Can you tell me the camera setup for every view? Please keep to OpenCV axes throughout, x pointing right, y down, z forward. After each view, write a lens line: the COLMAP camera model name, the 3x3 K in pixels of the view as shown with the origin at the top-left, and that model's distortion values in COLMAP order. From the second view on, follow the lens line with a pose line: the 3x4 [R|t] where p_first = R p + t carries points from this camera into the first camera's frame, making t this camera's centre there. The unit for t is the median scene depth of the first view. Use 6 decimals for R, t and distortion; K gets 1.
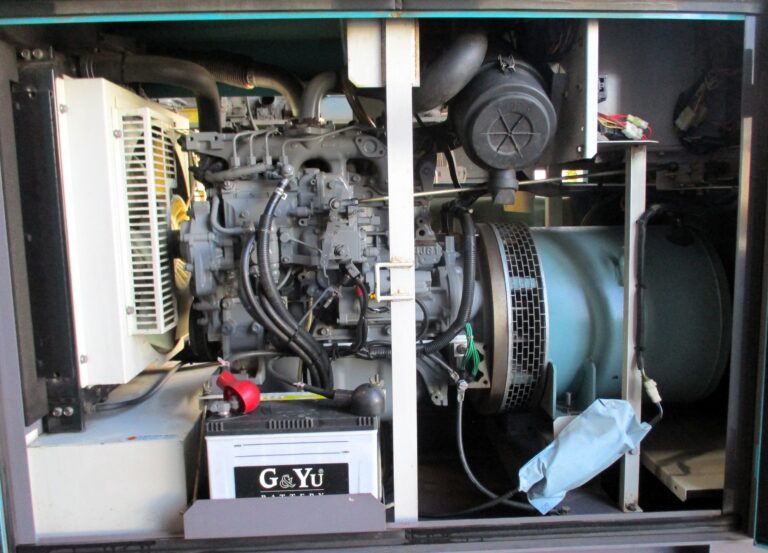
lens RADIAL K [[652.5, 0, 395.1], [0, 652.5, 276.6], [0, 0, 1]] dist [-0.055489, -0.000543]
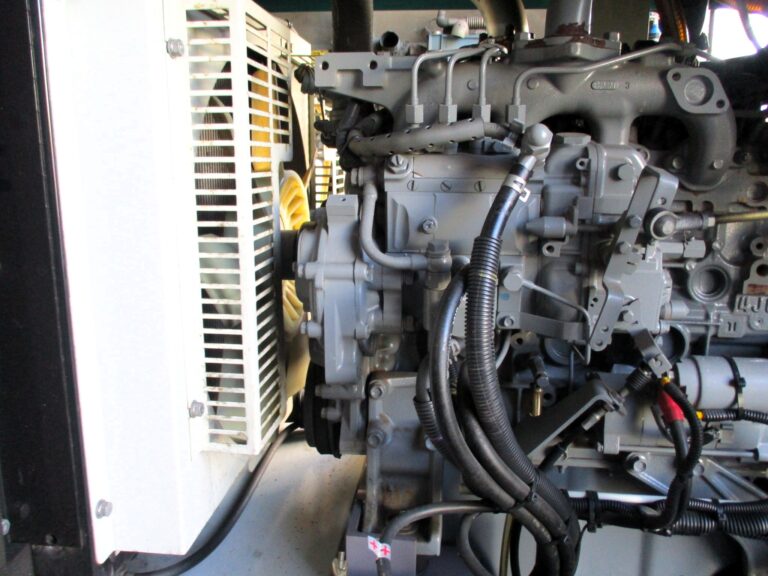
lens RADIAL K [[637.3, 0, 384.0], [0, 637.3, 288.0], [0, 0, 1]] dist [-0.055490, 0.003594]
pose [[0.986182, 0.062898, -0.153260, -0.187308], [-0.048511, 0.994211, 0.095868, -0.092751], [0.158403, -0.087108, 0.983525, 0.521958]]
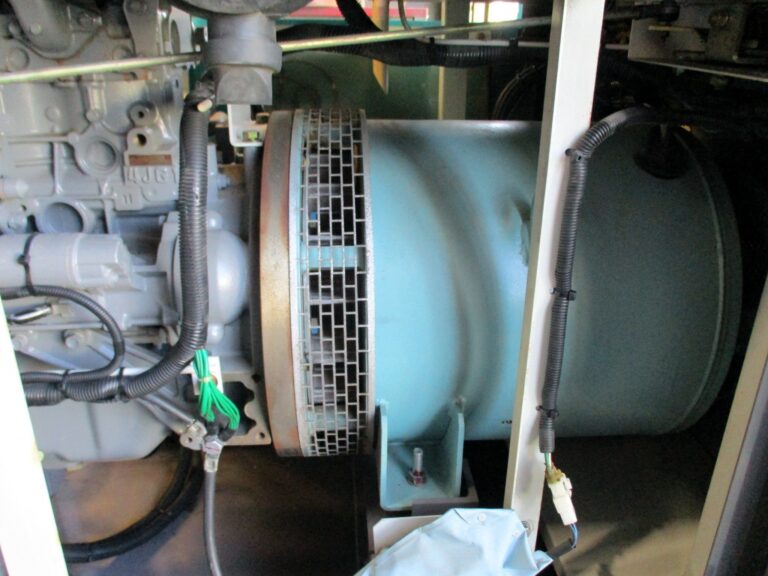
lens RADIAL K [[637.3, 0, 384.0], [0, 637.3, 288.0], [0, 0, 1]] dist [-0.055490, 0.003594]
pose [[0.999194, 0.014387, 0.037475, 0.226855], [-0.024554, 0.957602, 0.287046, -0.109828], [-0.031756, -0.287735, 0.957184, 0.551677]]
